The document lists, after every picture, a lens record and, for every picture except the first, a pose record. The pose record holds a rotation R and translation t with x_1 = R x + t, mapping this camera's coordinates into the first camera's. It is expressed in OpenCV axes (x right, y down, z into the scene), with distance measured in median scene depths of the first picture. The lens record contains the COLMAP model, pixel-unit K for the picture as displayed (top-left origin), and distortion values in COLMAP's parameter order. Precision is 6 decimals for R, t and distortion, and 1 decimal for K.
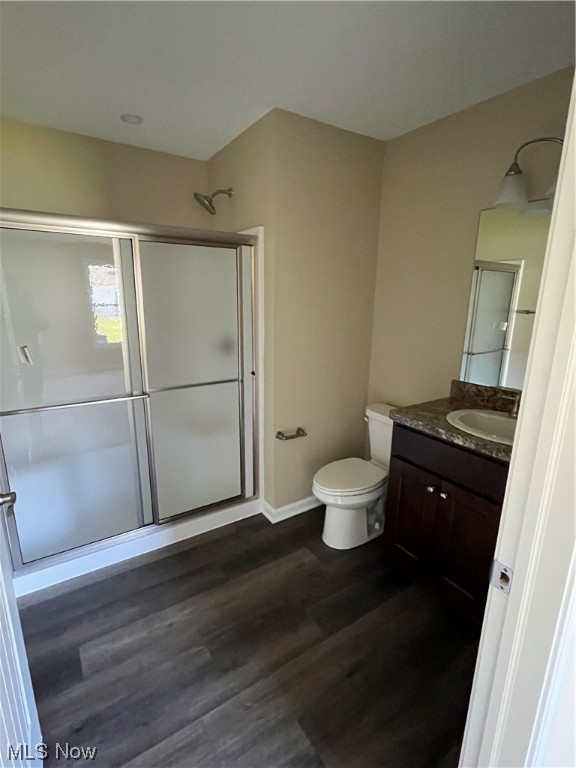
lens RADIAL K [[372.9, 0, 288.0], [0, 372.9, 385.4], [0, 0, 1]] dist [-0.003614, 0.000543]
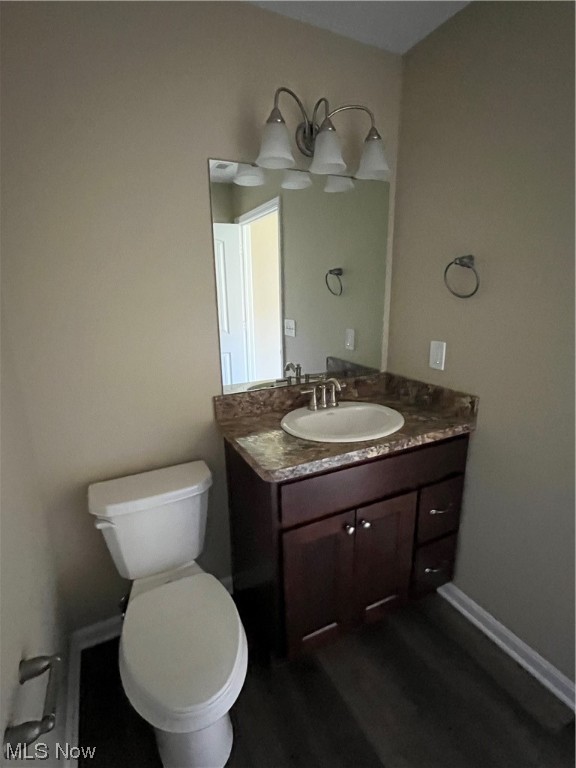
lens RADIAL K [[372.9, 0, 288.6], [0, 372.9, 384.5], [0, 0, 1]] dist [-0.003614, 0.000543]
pose [[0.116884, -0.258909, 0.958804, -0.279733], [0.247944, 0.942458, 0.224269, -0.200987], [-0.961697, 0.211516, 0.174353, 0.897712]]
